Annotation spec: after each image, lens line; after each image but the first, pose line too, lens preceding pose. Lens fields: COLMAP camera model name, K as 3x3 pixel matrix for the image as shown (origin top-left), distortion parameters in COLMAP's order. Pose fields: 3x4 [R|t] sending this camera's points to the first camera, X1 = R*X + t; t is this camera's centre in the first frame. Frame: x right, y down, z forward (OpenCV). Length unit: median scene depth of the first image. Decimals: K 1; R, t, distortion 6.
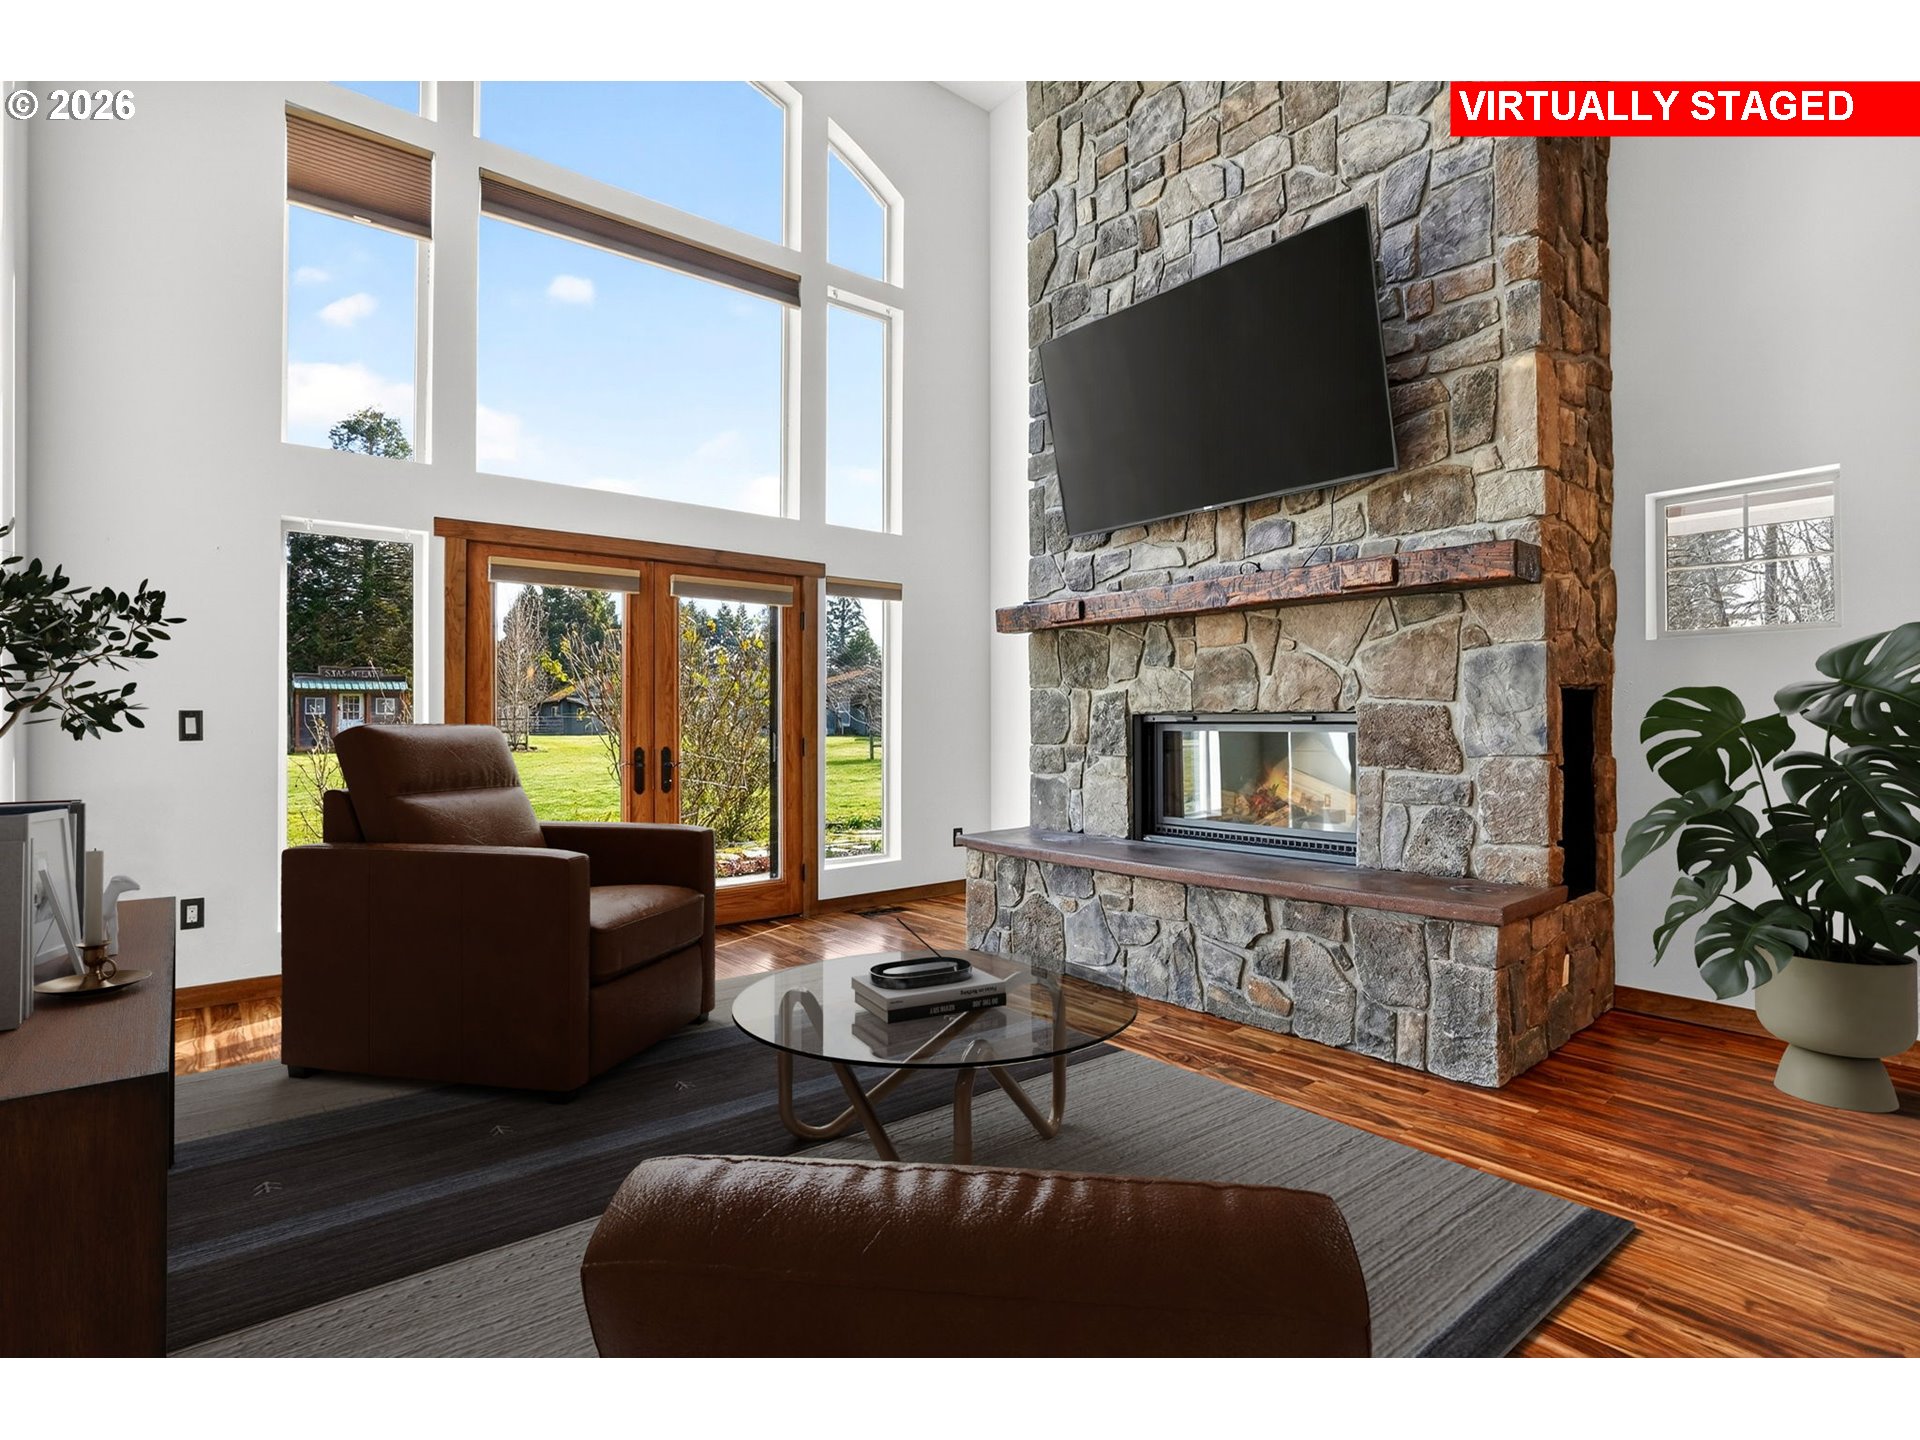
lens RADIAL K [[958.3, 0, 960.0], [0, 958.3, 720.0], [0, 0, 1]] dist [-0.067383, -0.000001]
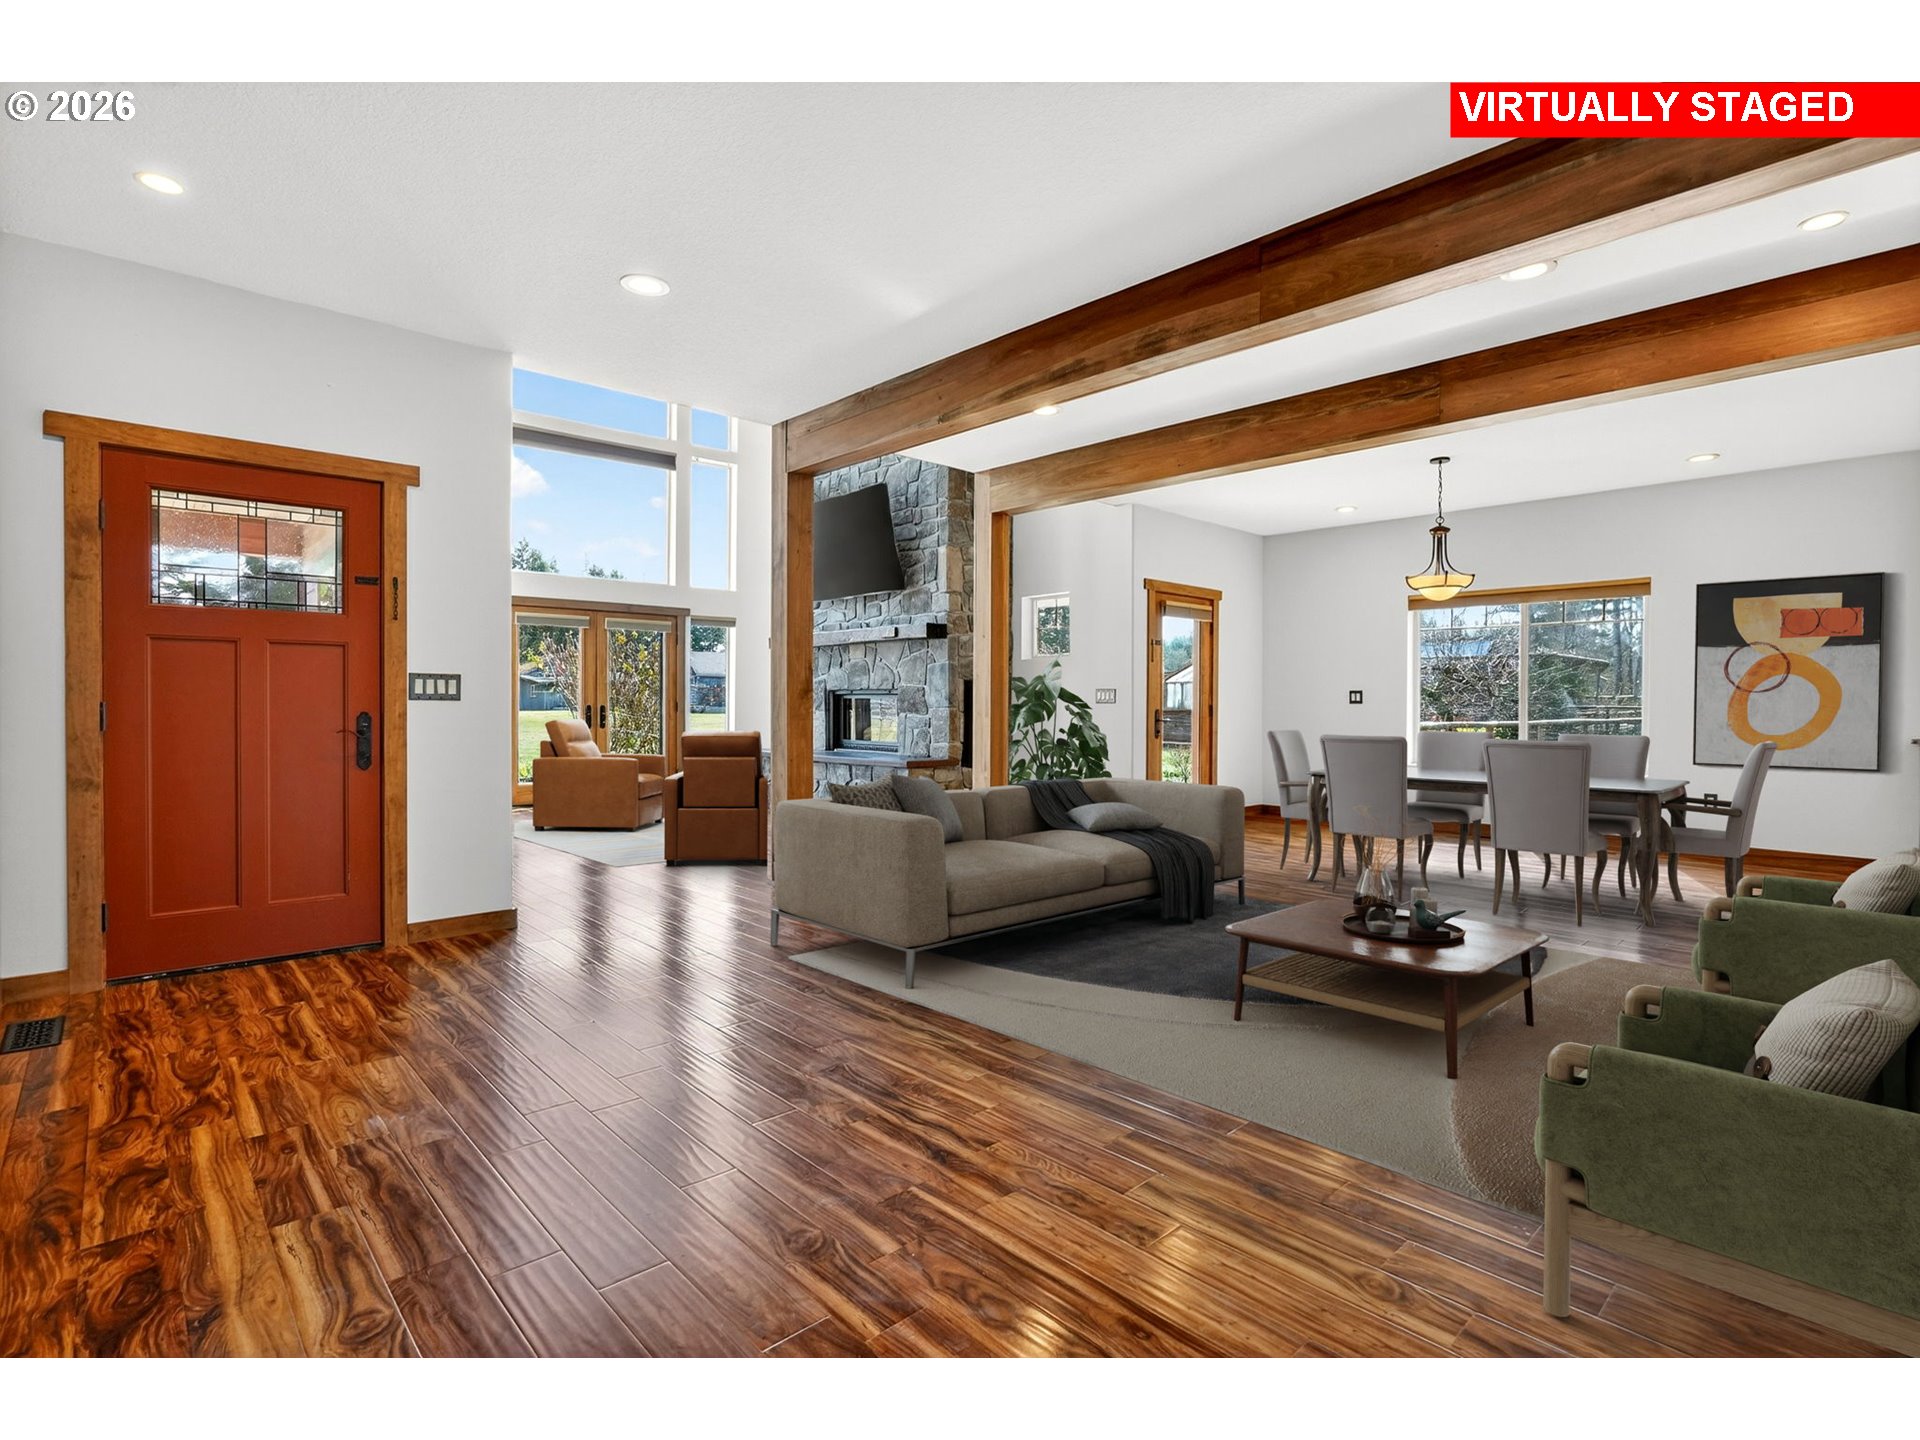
lens RADIAL K [[958.3, 0, 960.0], [0, 958.3, 720.0], [0, 0, 1]] dist [-0.067383, -0.000001]
pose [[0.998699, 0.006539, 0.050572, 0.419476], [-0.007551, 0.999775, 0.019840, 0.017246], [-0.050430, -0.020196, 0.998523, -1.266417]]
